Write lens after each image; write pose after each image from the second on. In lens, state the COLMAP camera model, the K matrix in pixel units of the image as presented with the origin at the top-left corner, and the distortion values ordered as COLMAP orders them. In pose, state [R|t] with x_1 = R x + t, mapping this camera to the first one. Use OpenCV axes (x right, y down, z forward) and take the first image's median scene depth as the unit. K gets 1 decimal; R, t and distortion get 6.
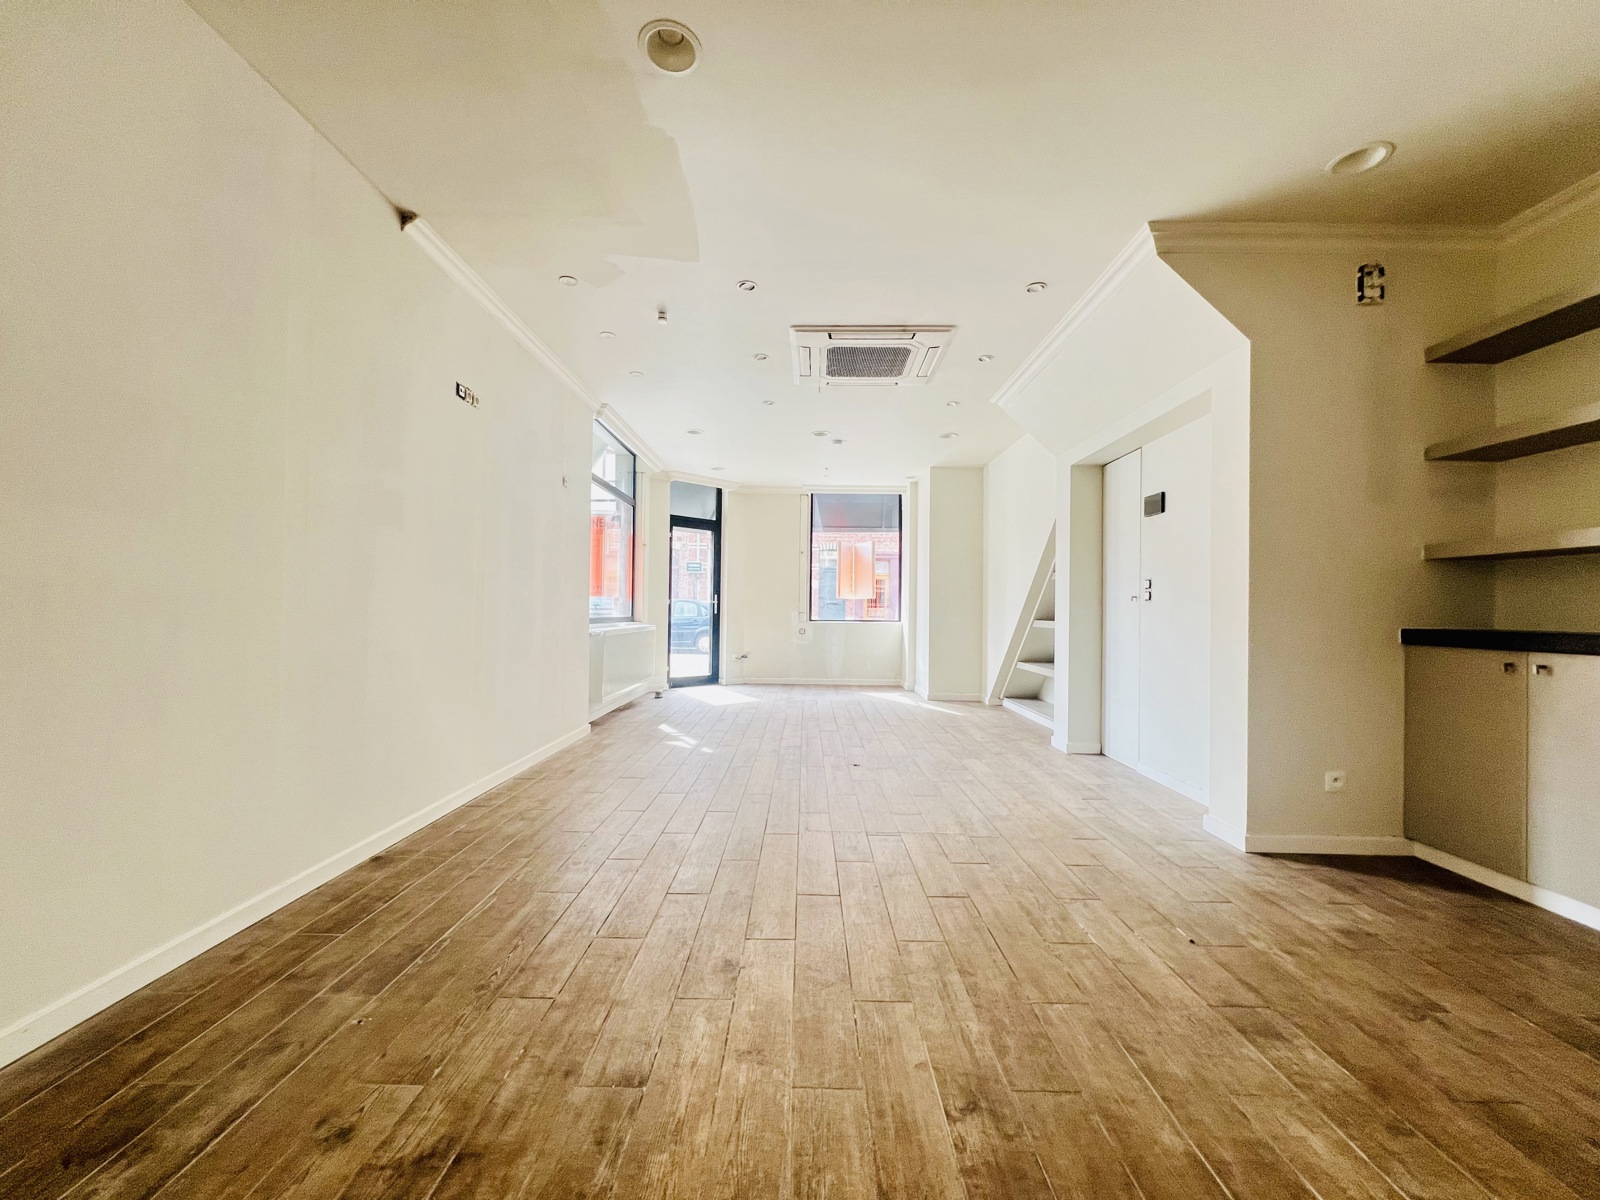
lens RADIAL K [[640.5, 0, 800.0], [0, 640.5, 600.0], [0, 0, 1]] dist [-0.000893, 0.000427]
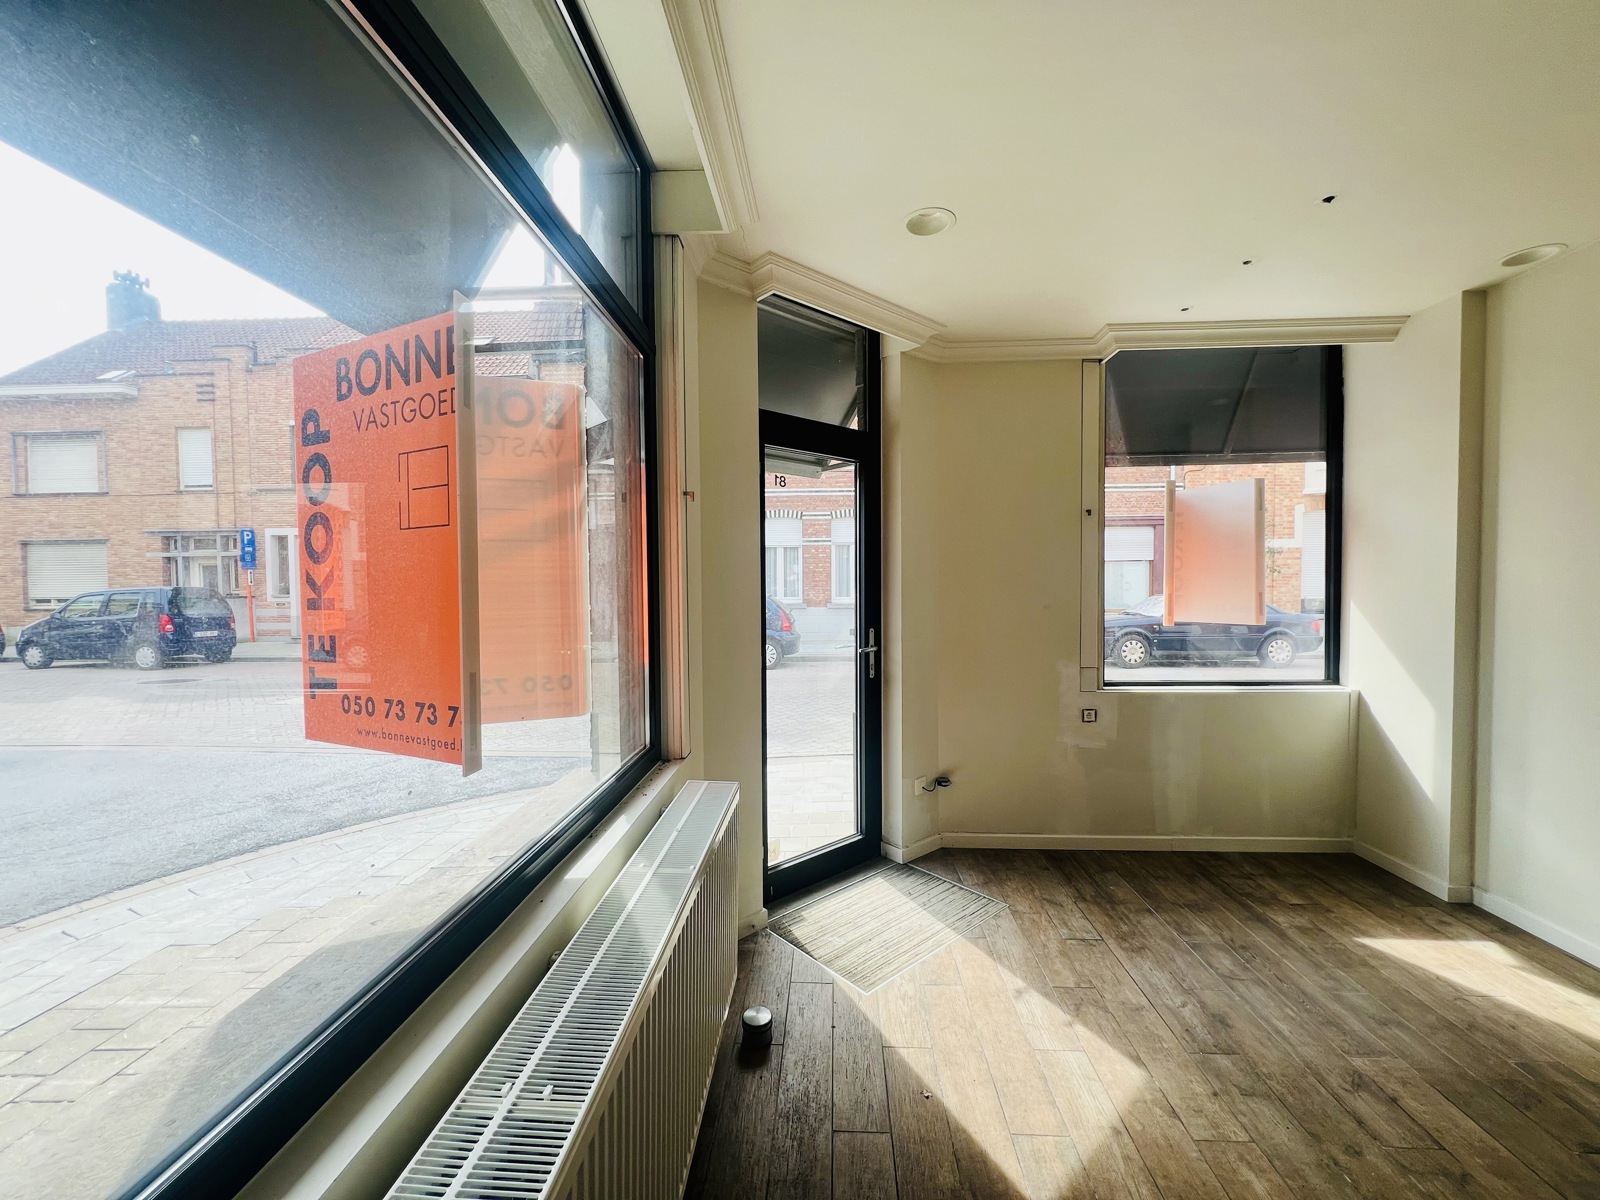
lens RADIAL K [[640.5, 0, 800.0], [0, 640.5, 600.0], [0, 0, 1]] dist [-0.000893, 0.000427]
pose [[0.998811, -0.017365, -0.045553, -0.539453], [0.019281, 0.998933, 0.041957, -0.143606], [0.044775, -0.042785, 0.998080, 2.129310]]
